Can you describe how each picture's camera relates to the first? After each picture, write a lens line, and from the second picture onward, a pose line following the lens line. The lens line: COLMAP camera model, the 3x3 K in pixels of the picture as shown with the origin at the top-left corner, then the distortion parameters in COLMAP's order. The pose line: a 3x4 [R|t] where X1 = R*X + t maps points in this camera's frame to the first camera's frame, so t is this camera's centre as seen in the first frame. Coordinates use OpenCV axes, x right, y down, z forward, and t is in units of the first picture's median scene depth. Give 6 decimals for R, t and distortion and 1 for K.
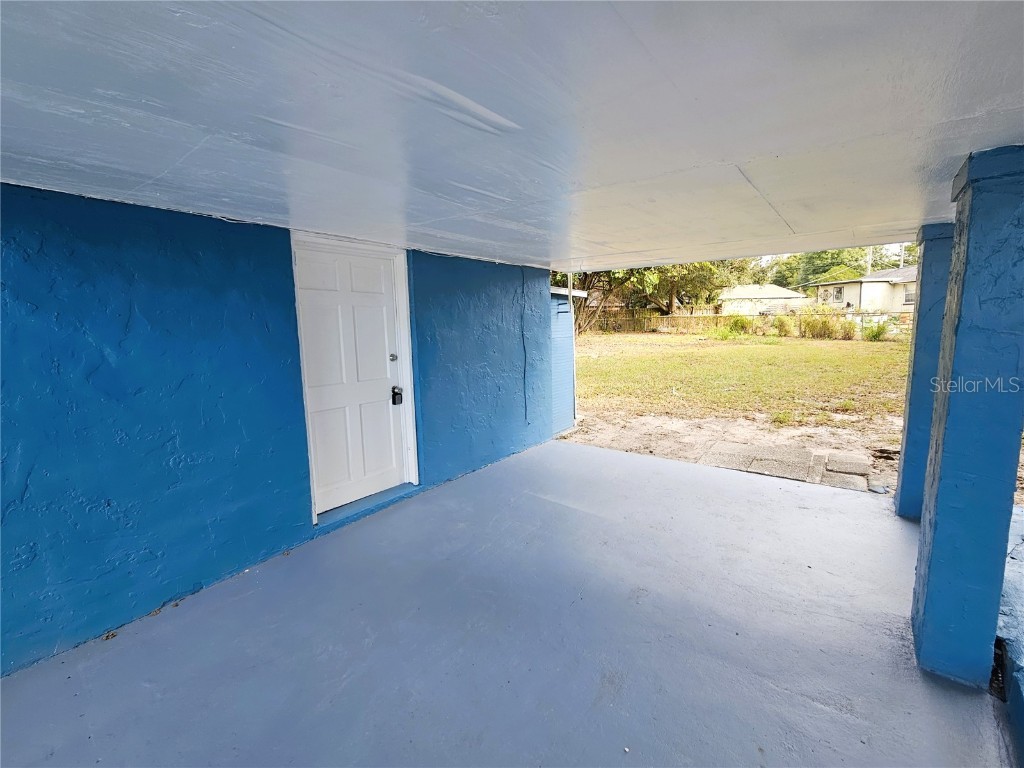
lens RADIAL K [[423.7, 0, 509.0], [0, 423.7, 380.2], [0, 0, 1]] dist [-0.000134, 0.000402]
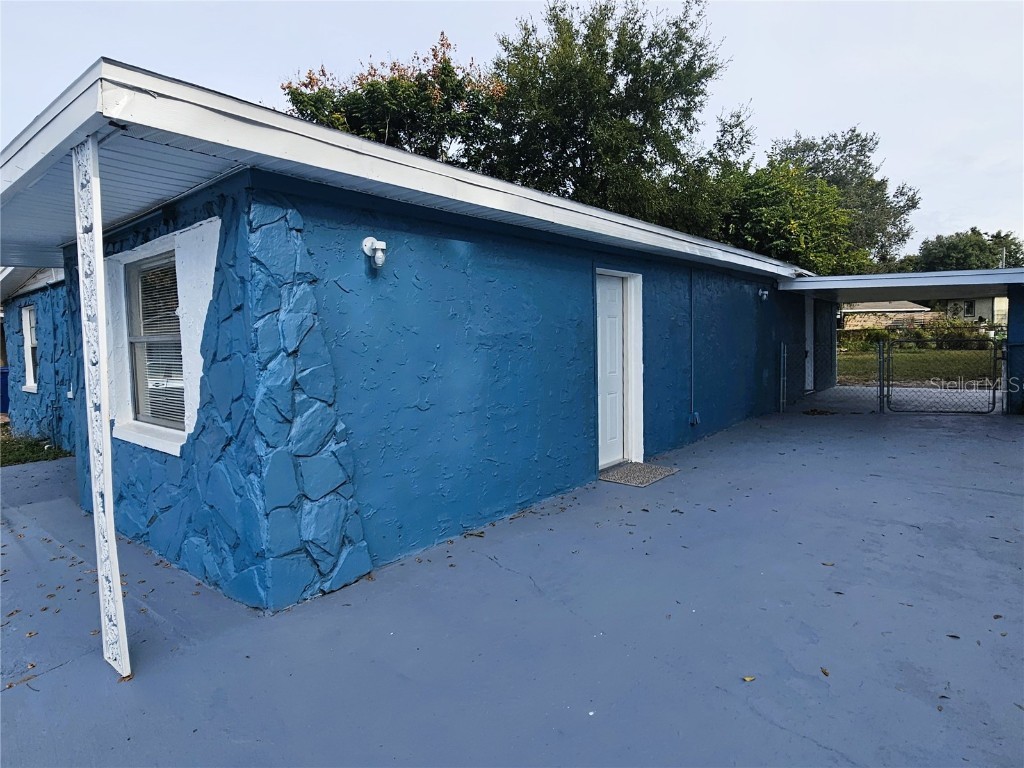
lens RADIAL K [[560.0, 0, 510.6], [0, 560.0, 373.3], [0, 0, 1]] dist [0.002405, 0.001187]
pose [[0.999645, -0.000705, -0.026645, -0.261496], [-0.001369, 0.996973, -0.077735, 0.052506], [0.026619, 0.077744, 0.996618, -0.325841]]
